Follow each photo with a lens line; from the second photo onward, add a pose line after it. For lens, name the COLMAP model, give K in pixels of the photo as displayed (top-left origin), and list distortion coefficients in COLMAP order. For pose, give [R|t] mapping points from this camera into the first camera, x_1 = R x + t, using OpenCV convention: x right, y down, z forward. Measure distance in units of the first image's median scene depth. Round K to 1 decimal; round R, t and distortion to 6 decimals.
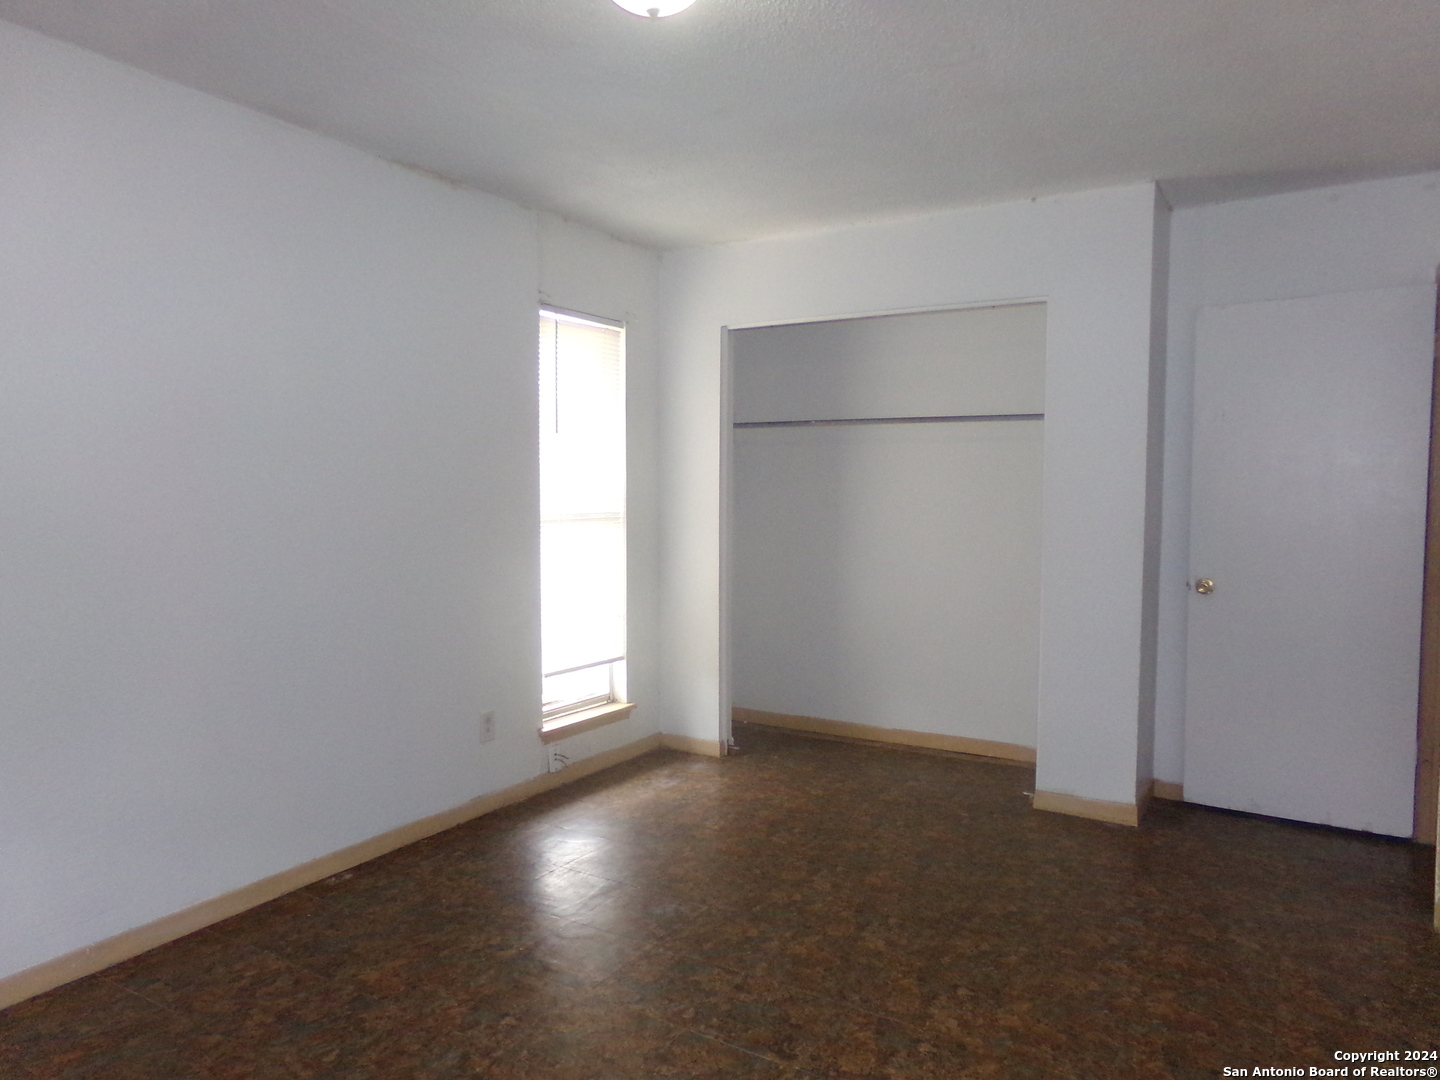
lens RADIAL K [[975.2, 0, 714.5], [0, 975.2, 538.2], [0, 0, 1]] dist [-0.001821, 0.005750]
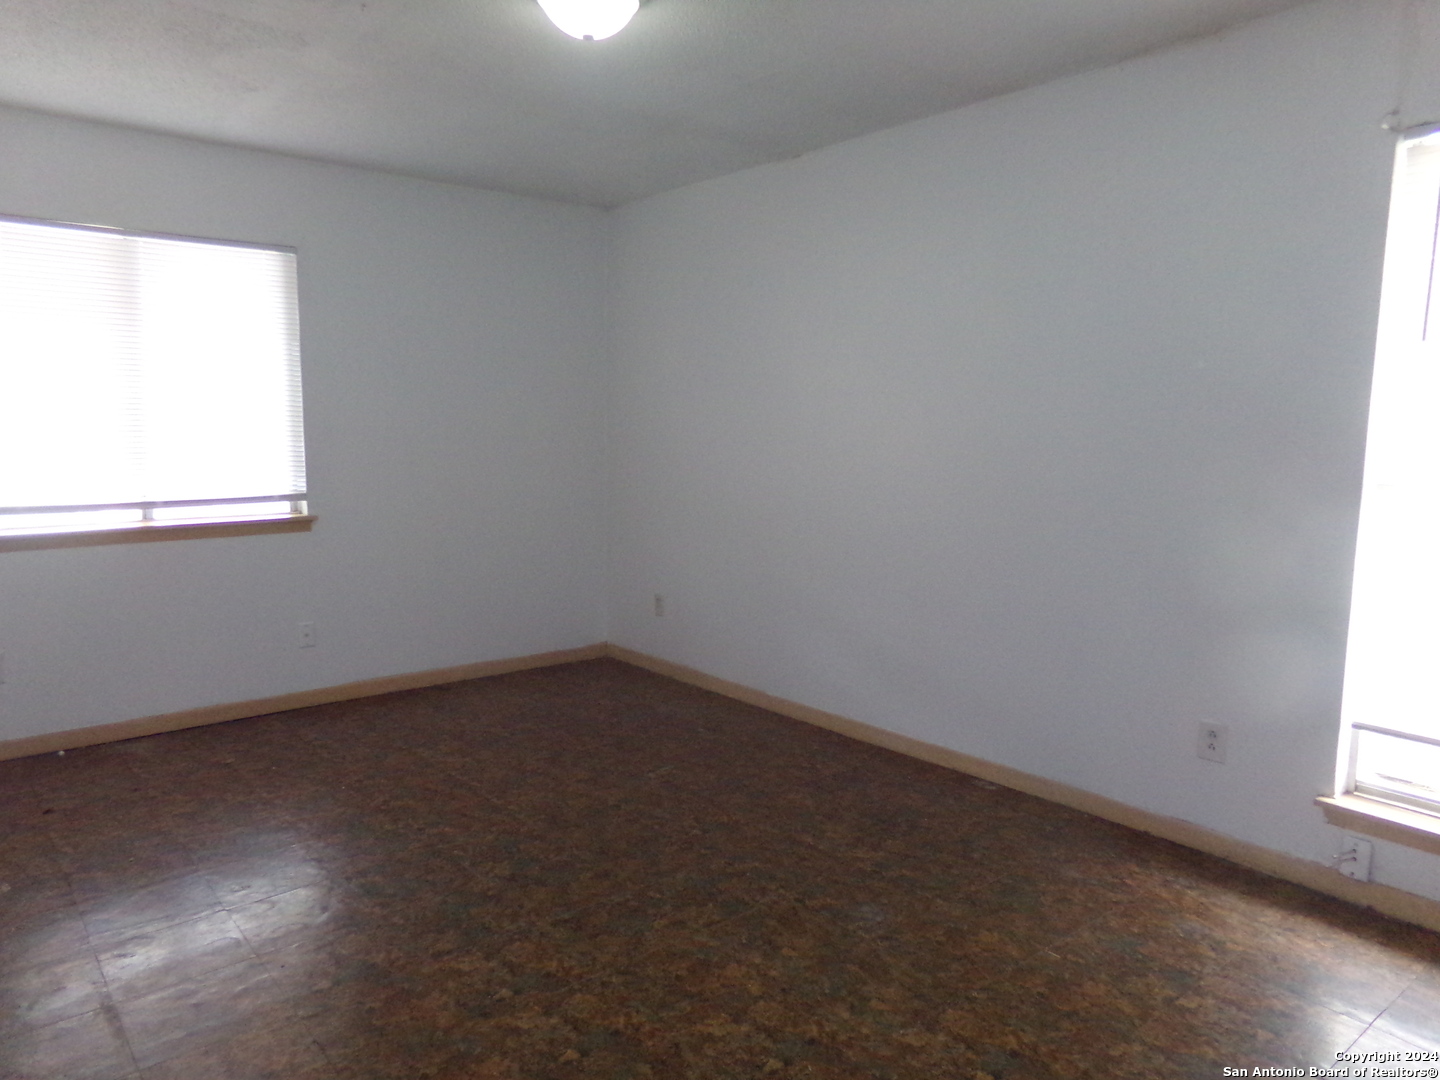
lens RADIAL K [[975.2, 0, 714.5], [0, 975.2, 542.6], [0, 0, 1]] dist [-0.001821, 0.005750]
pose [[-0.324712, 0.103496, -0.940133, 0.823331], [-0.058641, 0.989880, 0.129227, -0.052800], [0.943993, 0.097092, -0.315357, 1.179370]]
